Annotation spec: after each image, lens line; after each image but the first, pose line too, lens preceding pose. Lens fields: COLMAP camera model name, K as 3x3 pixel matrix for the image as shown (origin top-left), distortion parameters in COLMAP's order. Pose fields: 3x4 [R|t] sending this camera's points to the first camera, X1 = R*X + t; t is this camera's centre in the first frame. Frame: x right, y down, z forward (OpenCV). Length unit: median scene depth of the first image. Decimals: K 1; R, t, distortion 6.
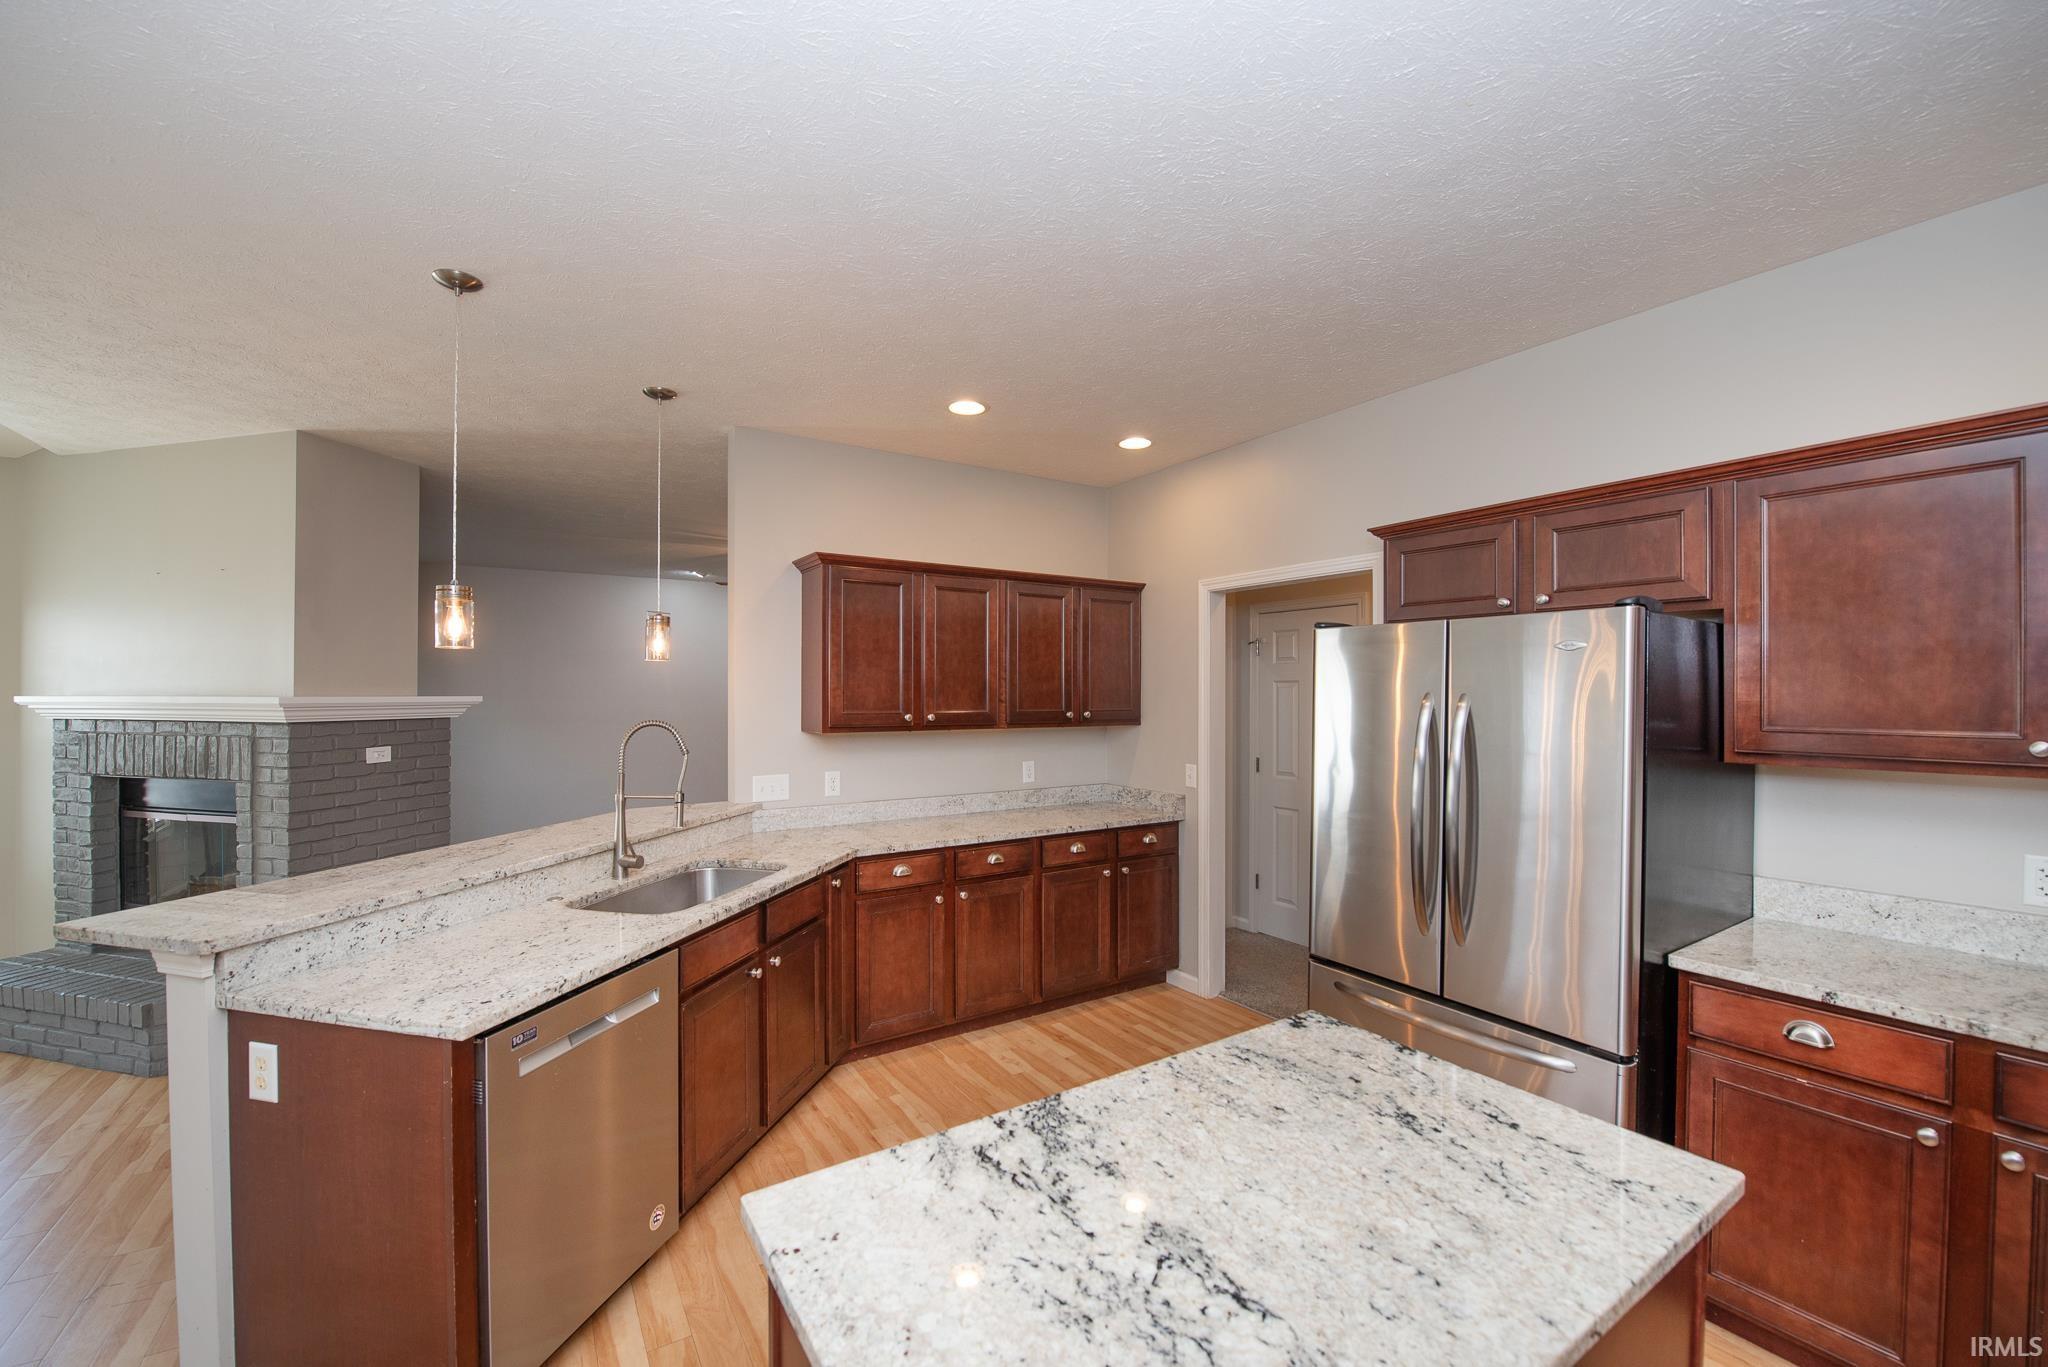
lens RADIAL K [[813.7, 0, 1022.1], [0, 813.7, 692.5], [0, 0, 1]] dist [-0.018450, -0.001478]
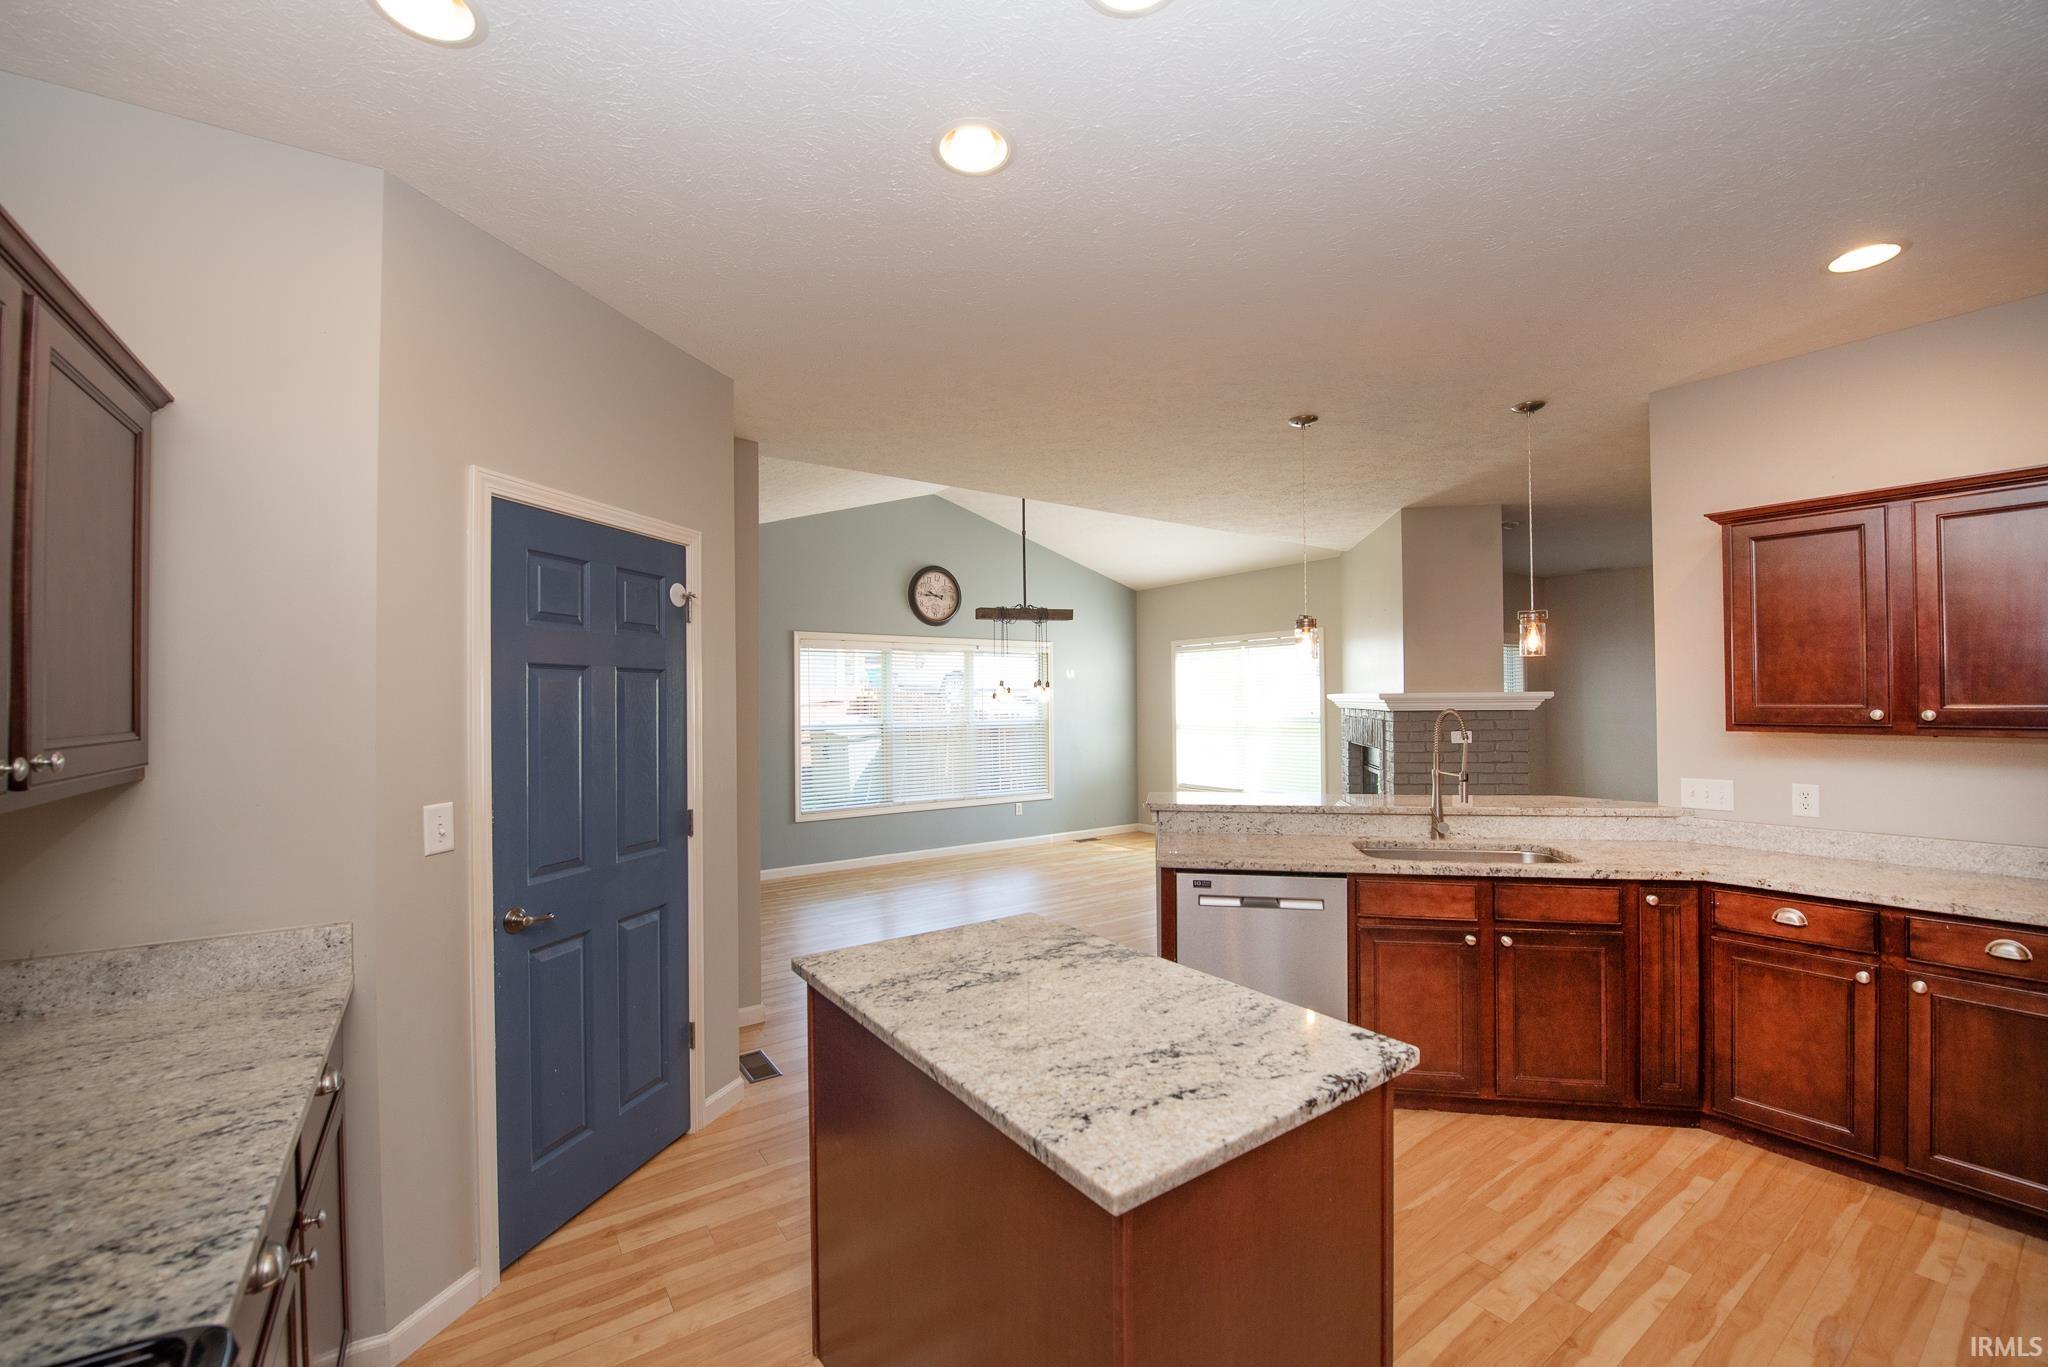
lens RADIAL K [[813.7, 0, 1012.4], [0, 813.7, 697.3], [0, 0, 1]] dist [-0.018450, -0.001478]
pose [[0.030482, -0.005753, -0.999519, 0.567716], [0.010042, 0.999935, -0.005449, 0.013521], [0.999485, -0.009871, 0.030538, 0.266808]]
